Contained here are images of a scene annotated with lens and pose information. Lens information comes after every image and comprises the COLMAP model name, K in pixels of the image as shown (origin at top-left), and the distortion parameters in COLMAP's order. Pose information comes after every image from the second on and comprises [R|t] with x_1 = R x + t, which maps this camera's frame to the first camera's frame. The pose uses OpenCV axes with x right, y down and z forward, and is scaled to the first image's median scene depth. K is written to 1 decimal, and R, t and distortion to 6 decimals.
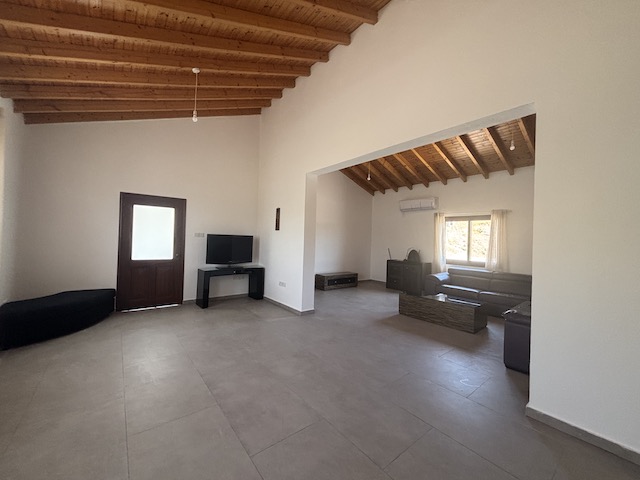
lens RADIAL K [[257.3, 0, 320.0], [0, 257.3, 240.0], [0, 0, 1]] dist [0.002558, -0.000043]
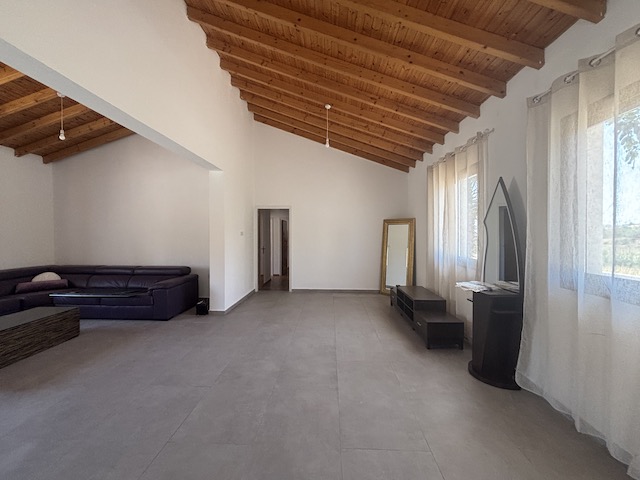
lens RADIAL K [[257.5, 0, 320.0], [0, 257.5, 239.1], [0, 0, 1]] dist [0.001392, -0.000098]
pose [[-0.758571, -0.042103, 0.650228, -0.458219], [-0.020232, 0.998951, 0.041080, -0.025824], [-0.651276, 0.018007, -0.758627, 0.800625]]
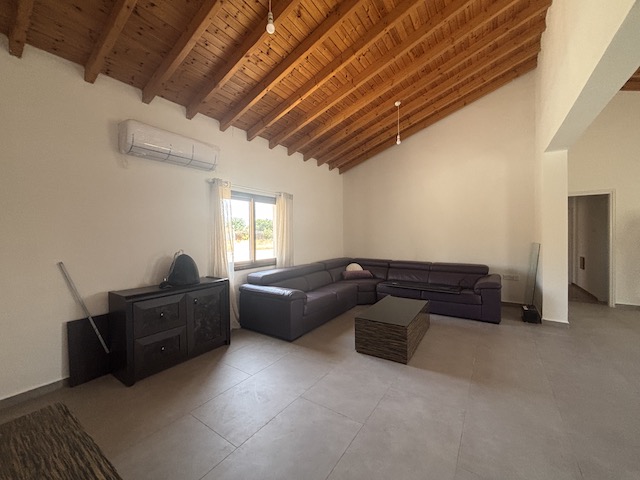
lens RADIAL K [[257.5, 0, 320.0], [0, 257.5, 239.1], [0, 0, 1]] dist [0.001392, -0.000098]
pose [[-0.296635, -0.044574, 0.953950, -0.144094], [0.004935, 0.998825, 0.048205, -0.008664], [-0.954978, 0.019007, -0.296067, 1.172804]]
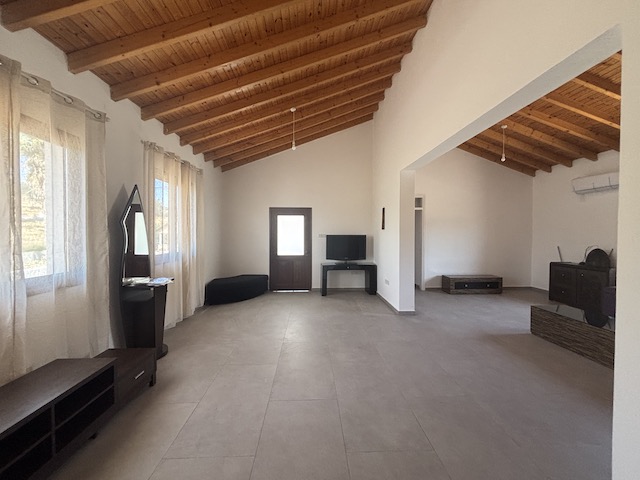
lens RADIAL K [[257.3, 0, 320.0], [0, 257.3, 240.0], [0, 0, 1]] dist [0.002558, -0.000043]
pose [[0.808163, -0.013473, -0.588805, 0.226549], [0.021460, 0.999748, 0.006579, -0.007346], [0.588568, -0.017953, 0.808249, 0.016942]]
